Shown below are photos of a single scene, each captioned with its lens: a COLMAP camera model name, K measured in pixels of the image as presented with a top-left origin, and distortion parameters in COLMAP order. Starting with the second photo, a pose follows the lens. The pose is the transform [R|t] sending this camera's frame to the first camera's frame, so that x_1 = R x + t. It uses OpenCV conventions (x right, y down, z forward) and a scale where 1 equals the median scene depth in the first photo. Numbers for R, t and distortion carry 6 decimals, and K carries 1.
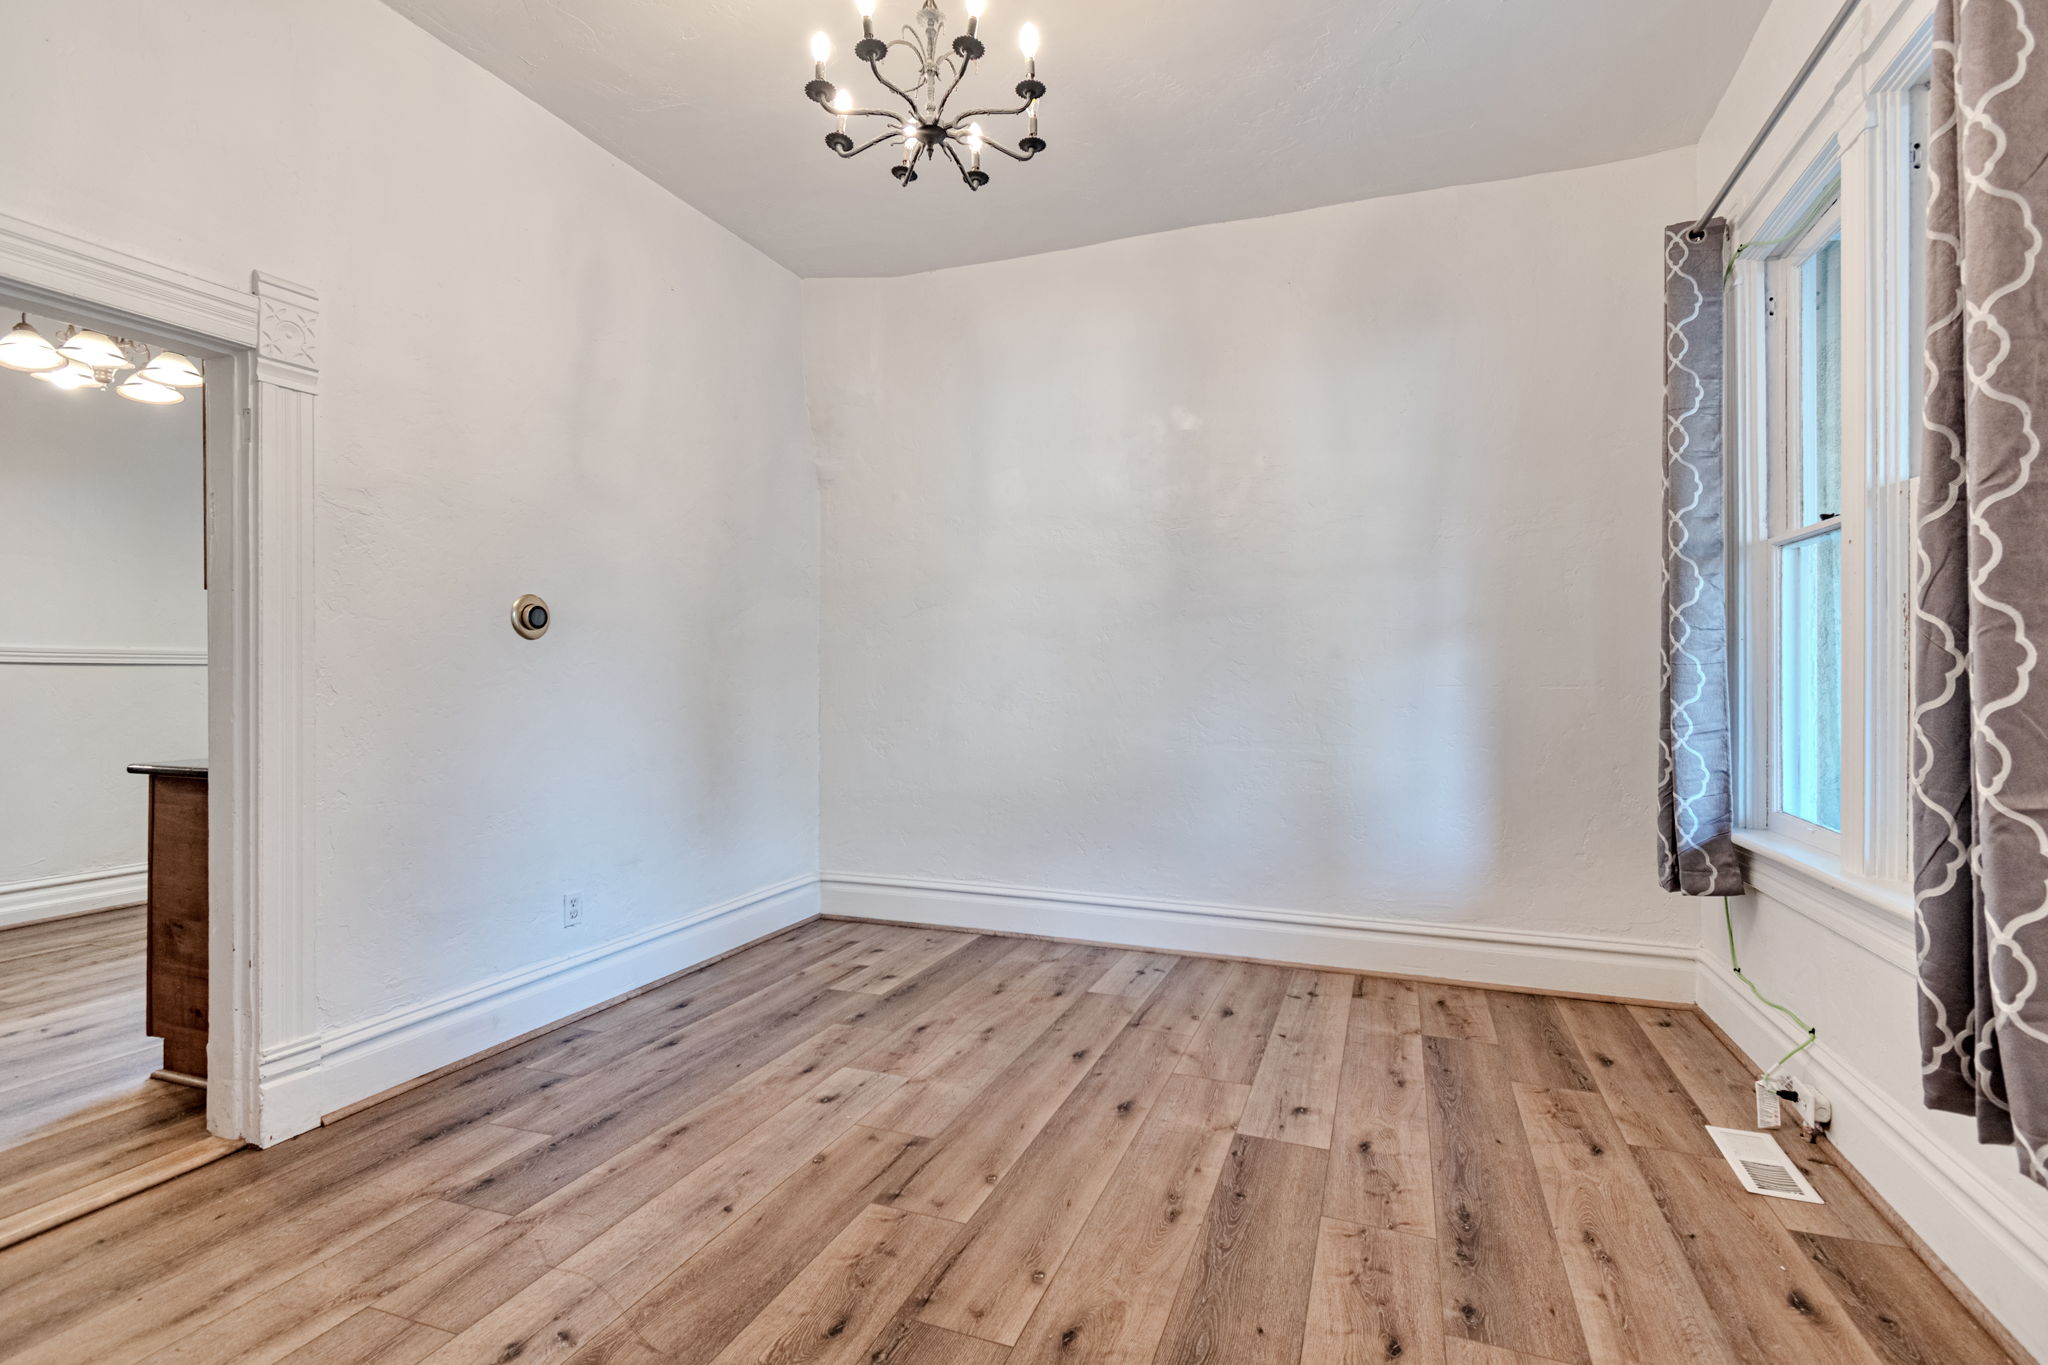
lens RADIAL K [[912.9, 0, 1023.6], [0, 912.9, 677.7], [0, 0, 1]] dist [-0.002275, -0.000606]
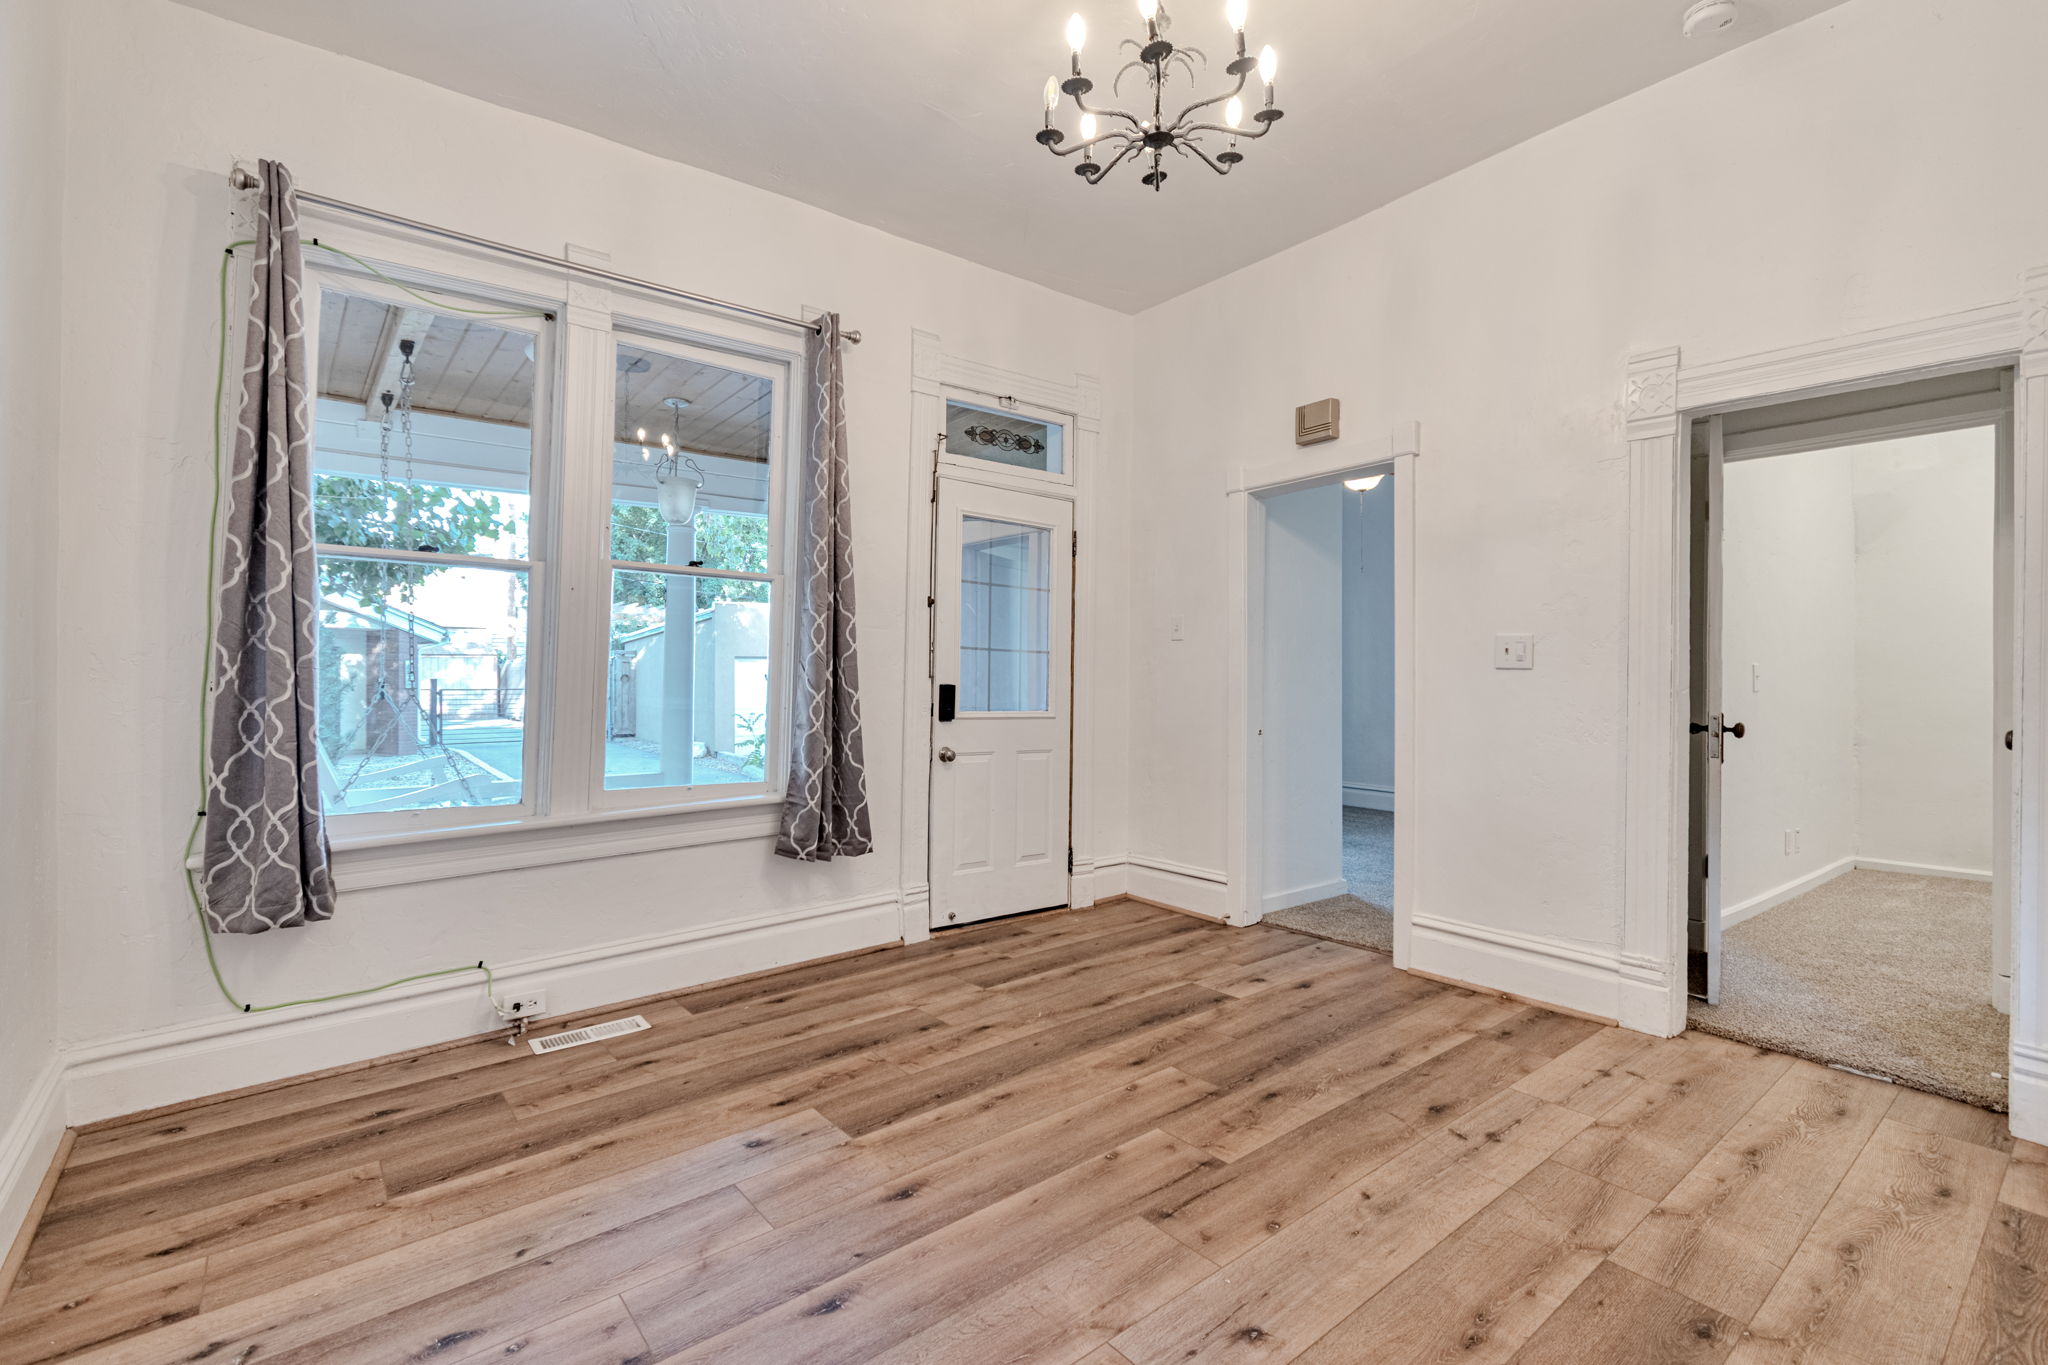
lens RADIAL K [[912.9, 0, 1023.4], [0, 912.9, 672.2], [0, 0, 1]] dist [-0.002275, -0.000606]
pose [[-0.862034, 0.006590, 0.506808, -0.483166], [0.005034, 0.999977, -0.004439, -0.007448], [-0.506825, -0.001275, -0.862048, 1.949396]]
